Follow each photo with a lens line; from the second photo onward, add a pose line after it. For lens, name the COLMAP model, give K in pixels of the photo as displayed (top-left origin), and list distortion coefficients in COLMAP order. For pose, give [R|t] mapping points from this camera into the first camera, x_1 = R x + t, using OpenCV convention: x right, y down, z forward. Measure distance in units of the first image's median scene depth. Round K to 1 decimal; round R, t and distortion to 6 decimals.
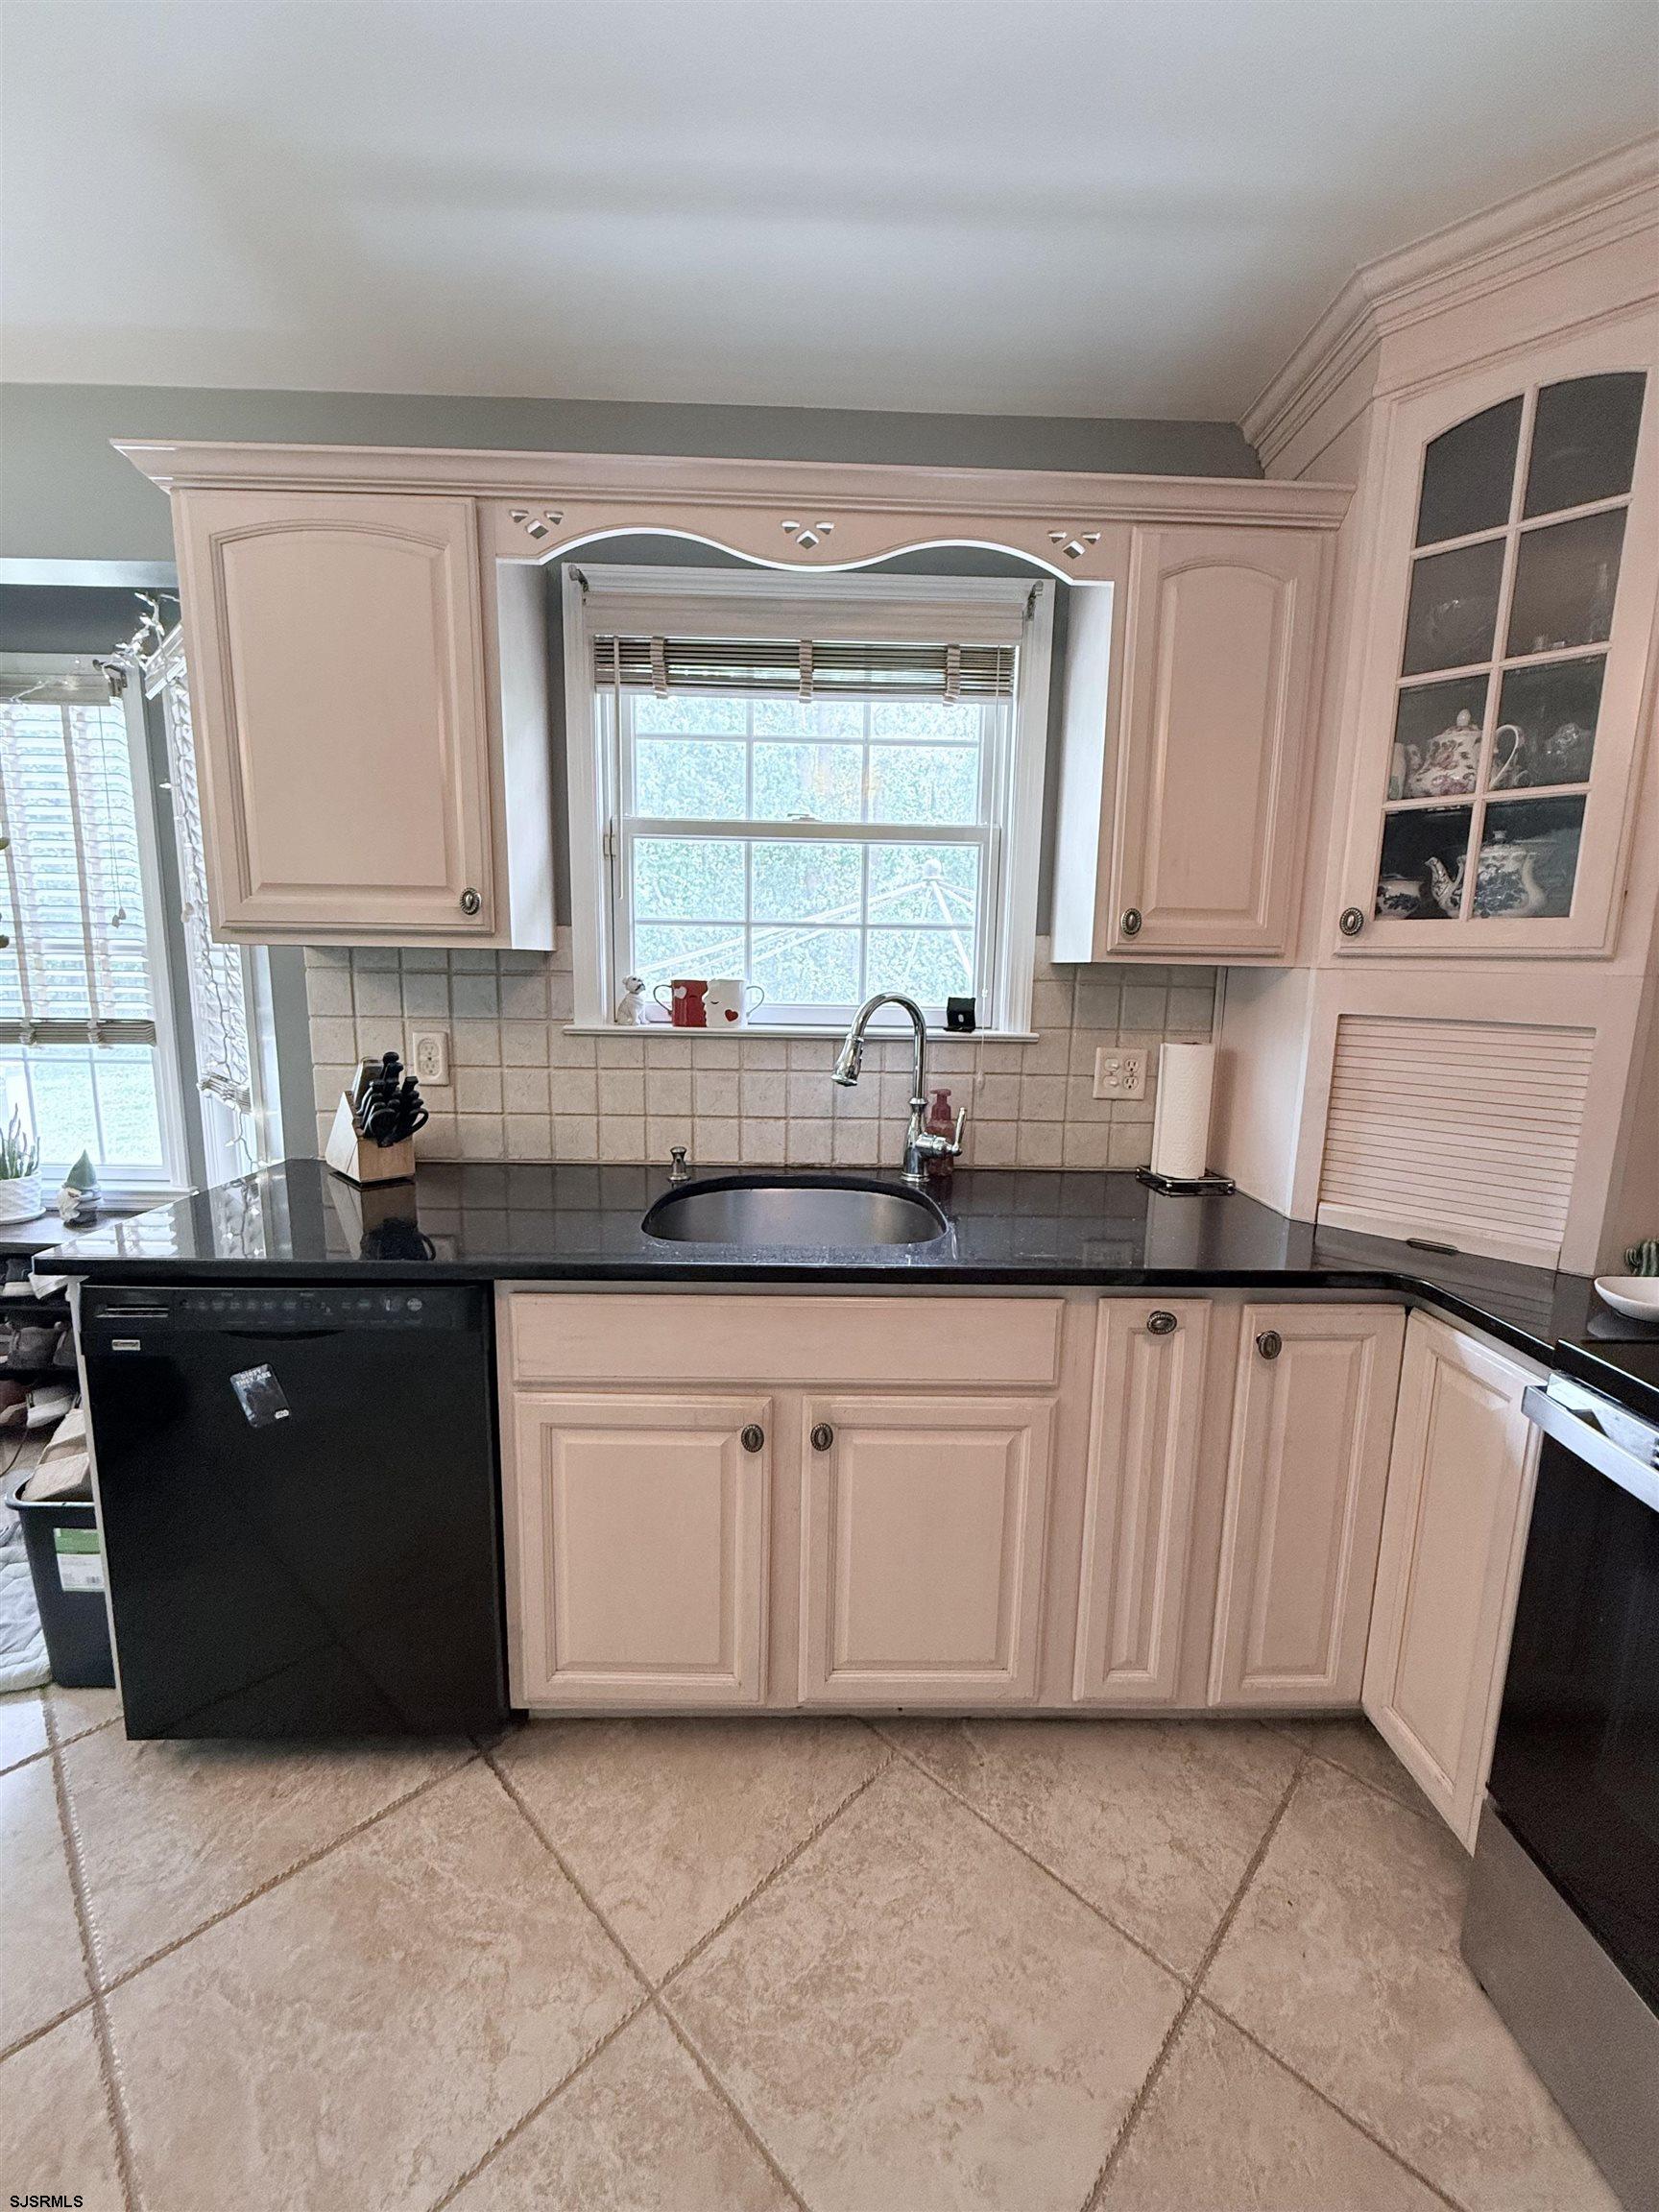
lens RADIAL K [[876.9, 0, 833.1], [0, 876.9, 1098.3], [0, 0, 1]] dist [0.004158, -0.000775]
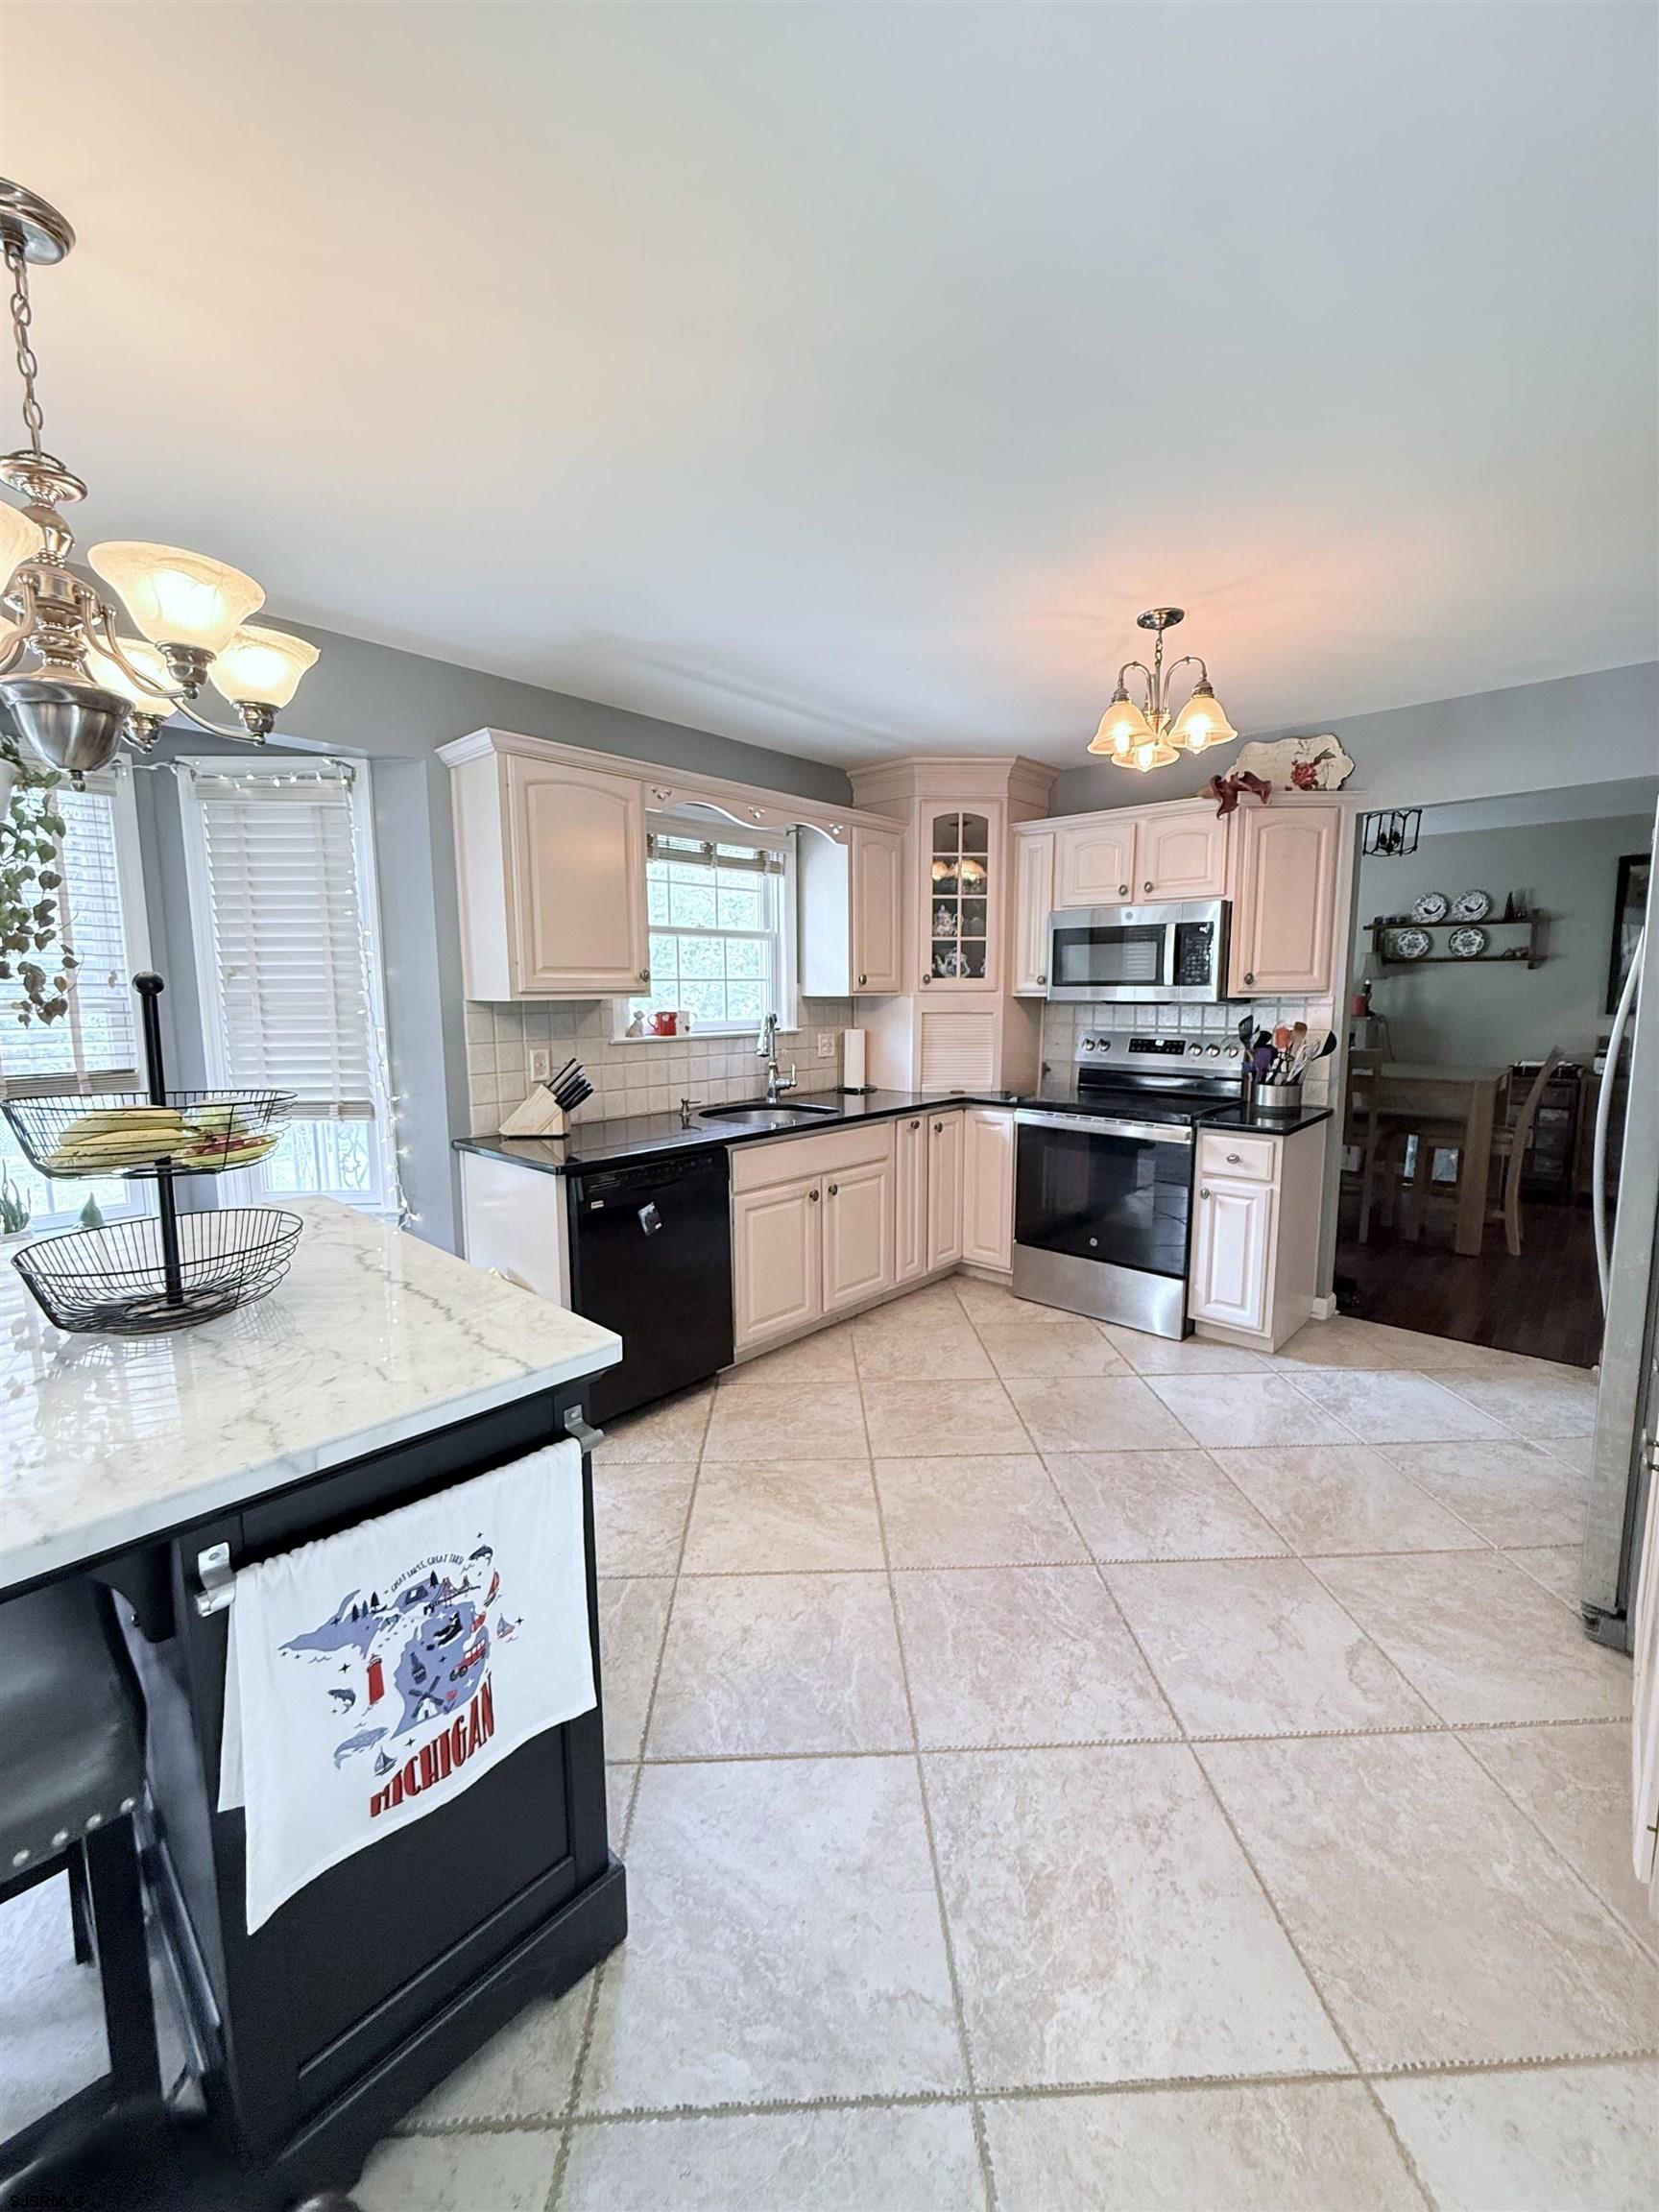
lens RADIAL K [[876.9, 0, 821.3], [0, 876.9, 1098.1], [0, 0, 1]] dist [0.004158, -0.000775]
pose [[0.694115, -0.112955, 0.710947, -1.577572], [0.128471, 0.991195, 0.032050, 0.038808], [-0.708307, 0.069090, 0.702515, -0.655941]]
